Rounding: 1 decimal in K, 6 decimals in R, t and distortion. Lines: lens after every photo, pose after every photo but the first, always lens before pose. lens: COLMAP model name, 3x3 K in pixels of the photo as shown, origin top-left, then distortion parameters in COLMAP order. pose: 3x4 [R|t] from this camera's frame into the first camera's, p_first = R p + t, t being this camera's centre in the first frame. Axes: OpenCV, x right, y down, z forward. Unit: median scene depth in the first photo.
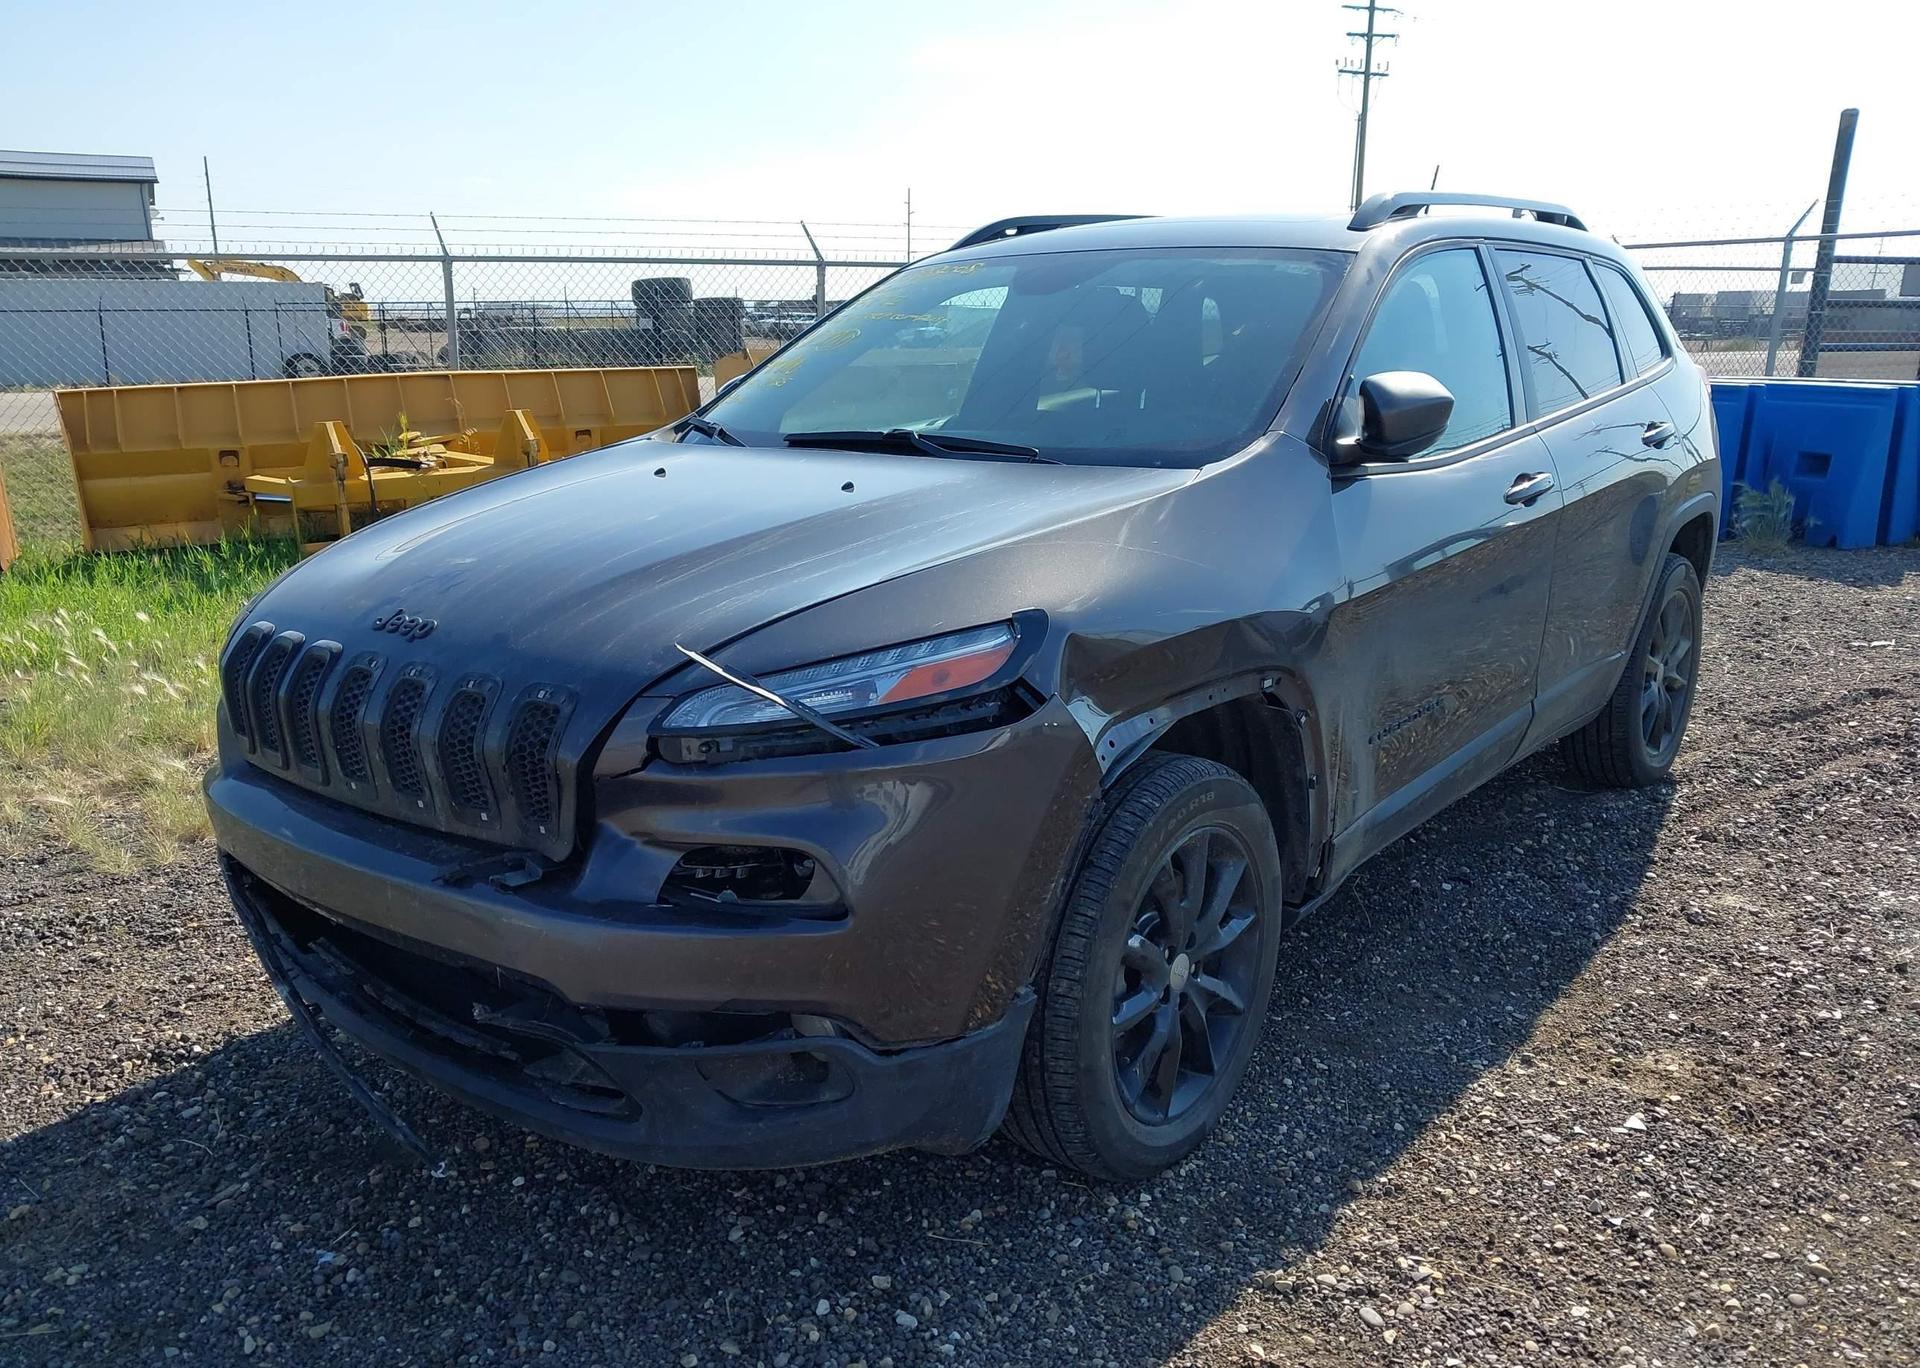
lens RADIAL K [[1568.2, 0, 932.4], [0, 1568.2, 682.5], [0, 0, 1]] dist [0.005237, -0.000733]
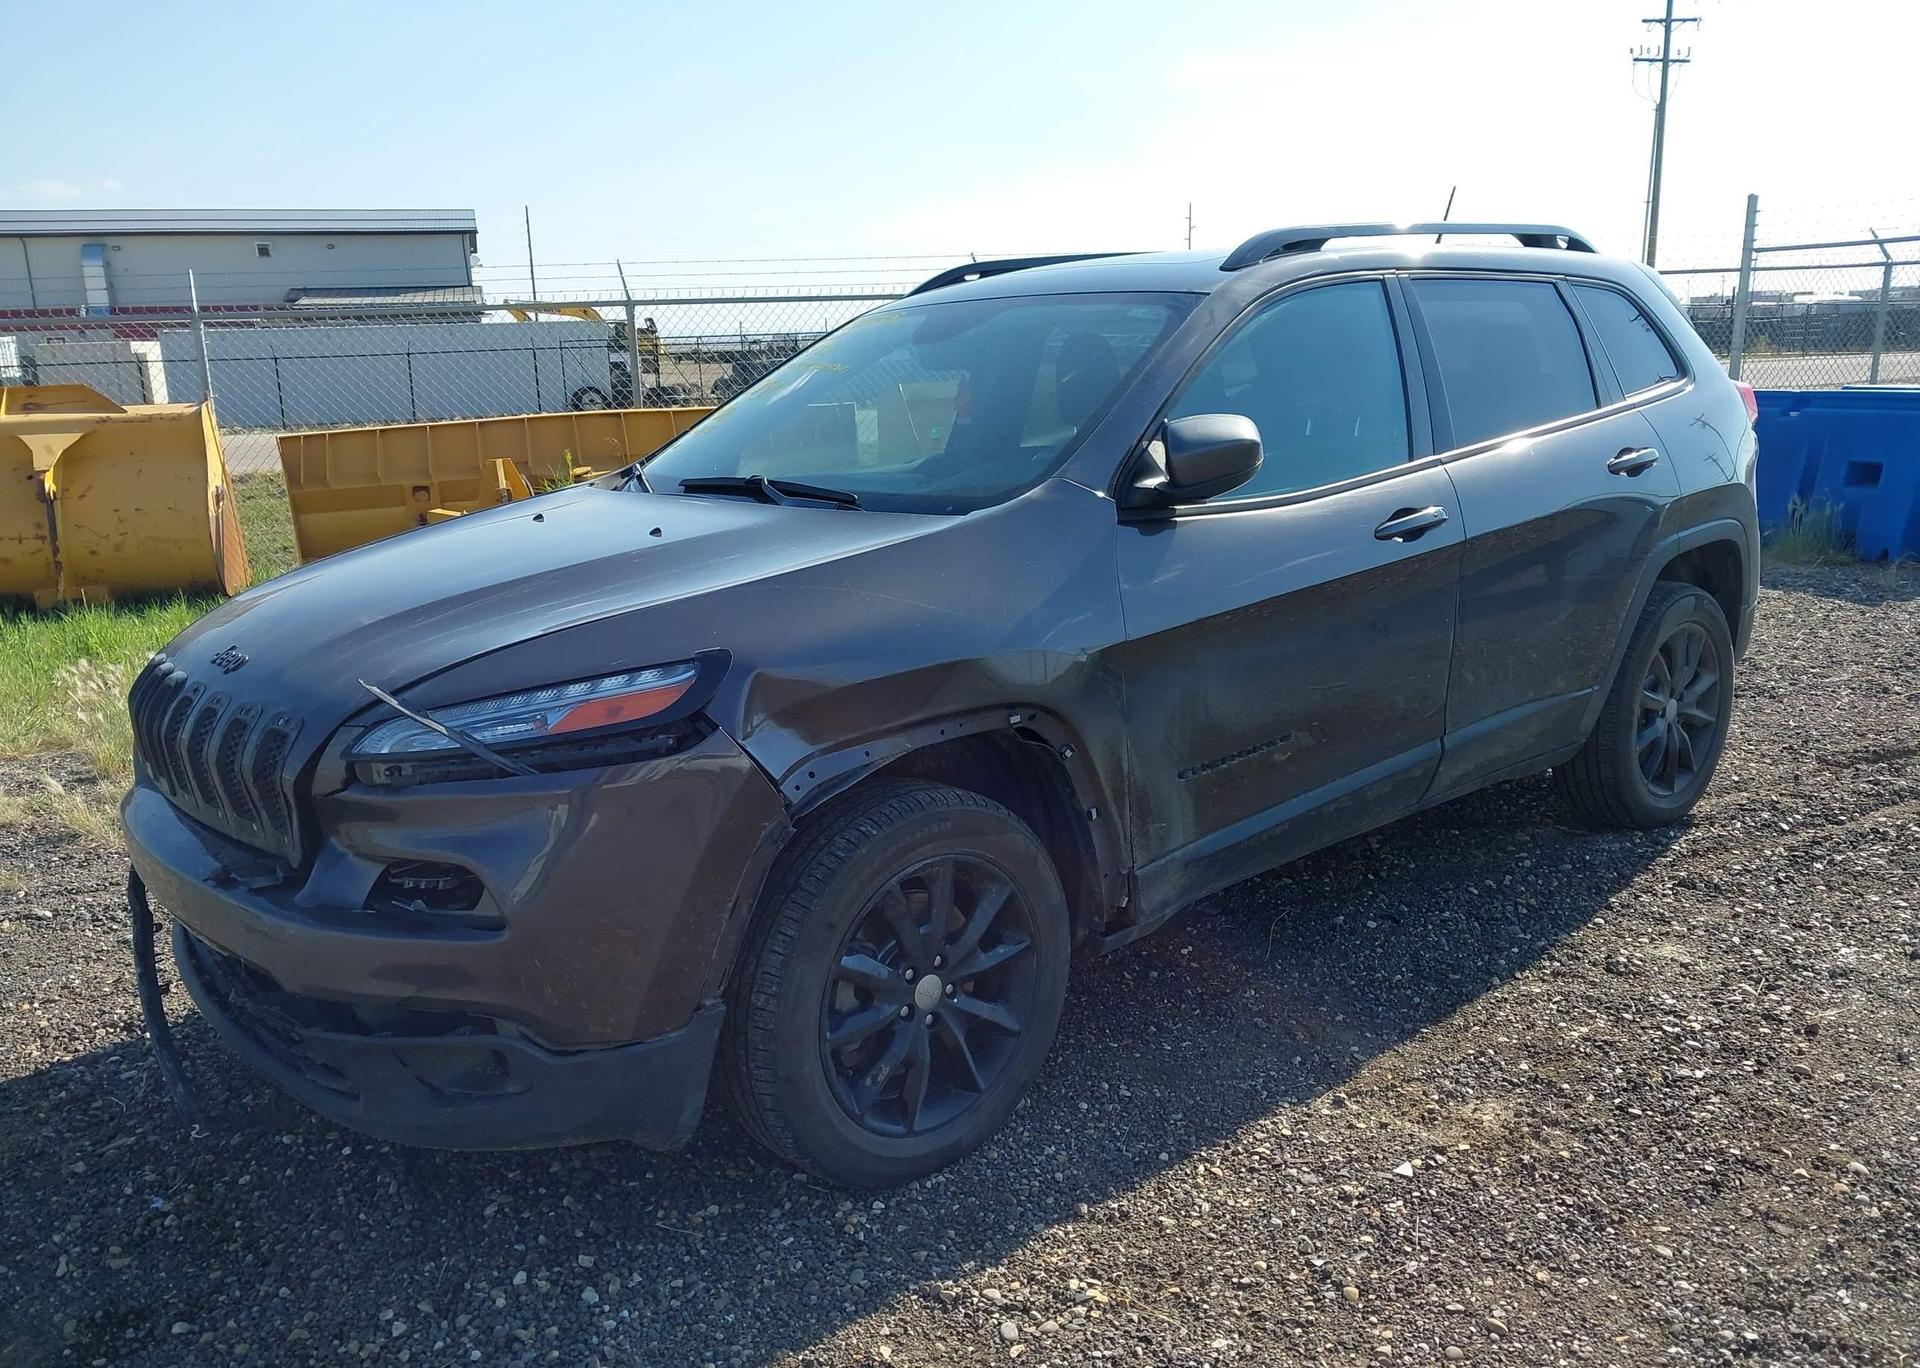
lens RADIAL K [[1569.5, 0, 923.3], [0, 1569.5, 682.1], [0, 0, 1]] dist [0.000763, -0.002158]
pose [[0.981807, 0.010051, -0.189617, 0.345182], [-0.012224, 0.999872, -0.010295, -0.012541], [0.189490, 0.012425, 0.981804, -0.032549]]
